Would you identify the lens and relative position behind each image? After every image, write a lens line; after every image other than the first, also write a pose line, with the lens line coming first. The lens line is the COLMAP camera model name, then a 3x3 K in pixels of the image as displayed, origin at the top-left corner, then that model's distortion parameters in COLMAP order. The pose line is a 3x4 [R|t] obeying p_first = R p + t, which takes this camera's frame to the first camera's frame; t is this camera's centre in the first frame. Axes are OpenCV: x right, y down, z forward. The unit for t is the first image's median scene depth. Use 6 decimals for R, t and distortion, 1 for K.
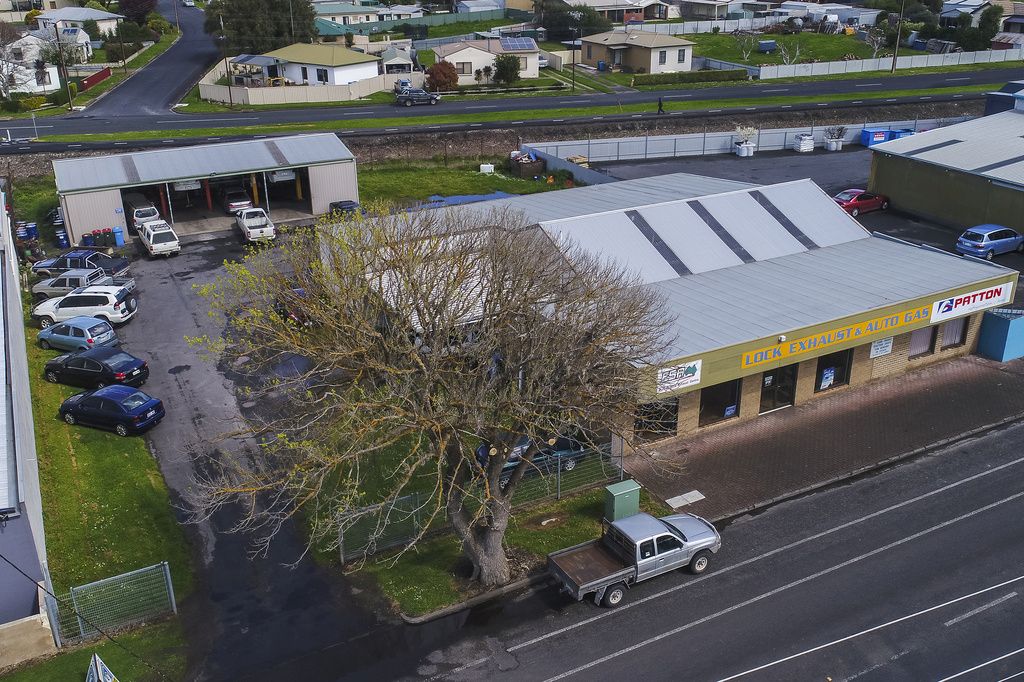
lens RADIAL K [[952.2, 0, 512.0], [0, 952.2, 341.0], [0, 0, 1]] dist [-0.003115, -0.009386]
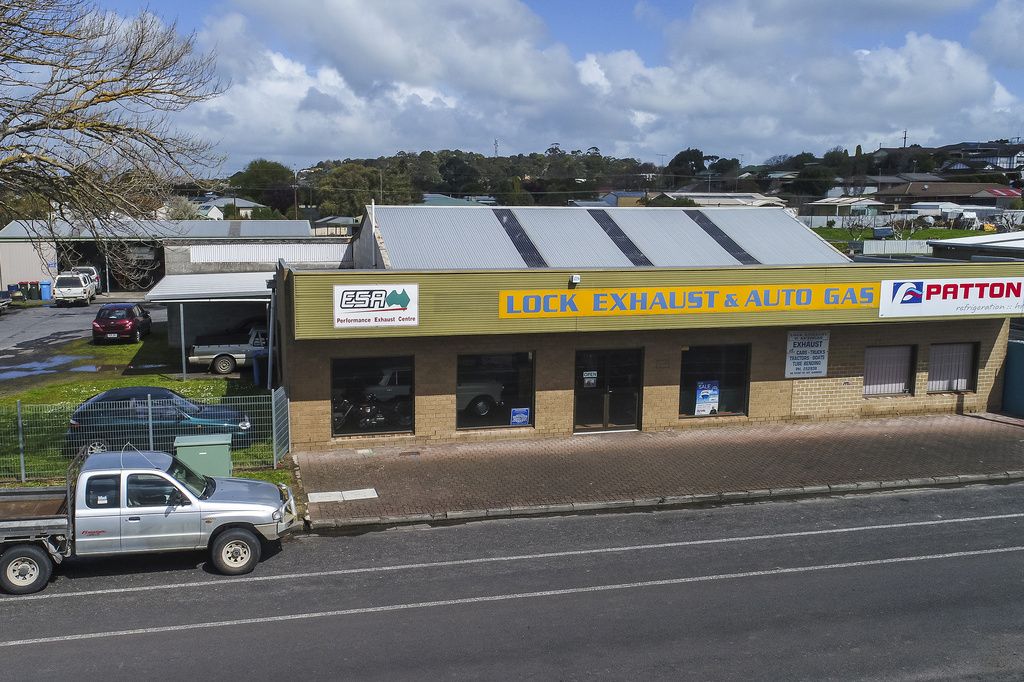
lens RADIAL K [[912.1, 0, 454.2], [0, 912.1, 342.9], [0, 0, 1]] dist [0.001022, -0.003872]
pose [[0.967125, 0.056576, -0.247928, 0.321342], [-0.117581, 0.963950, -0.238696, 0.169480], [0.225486, 0.260000, 0.938912, 0.391508]]
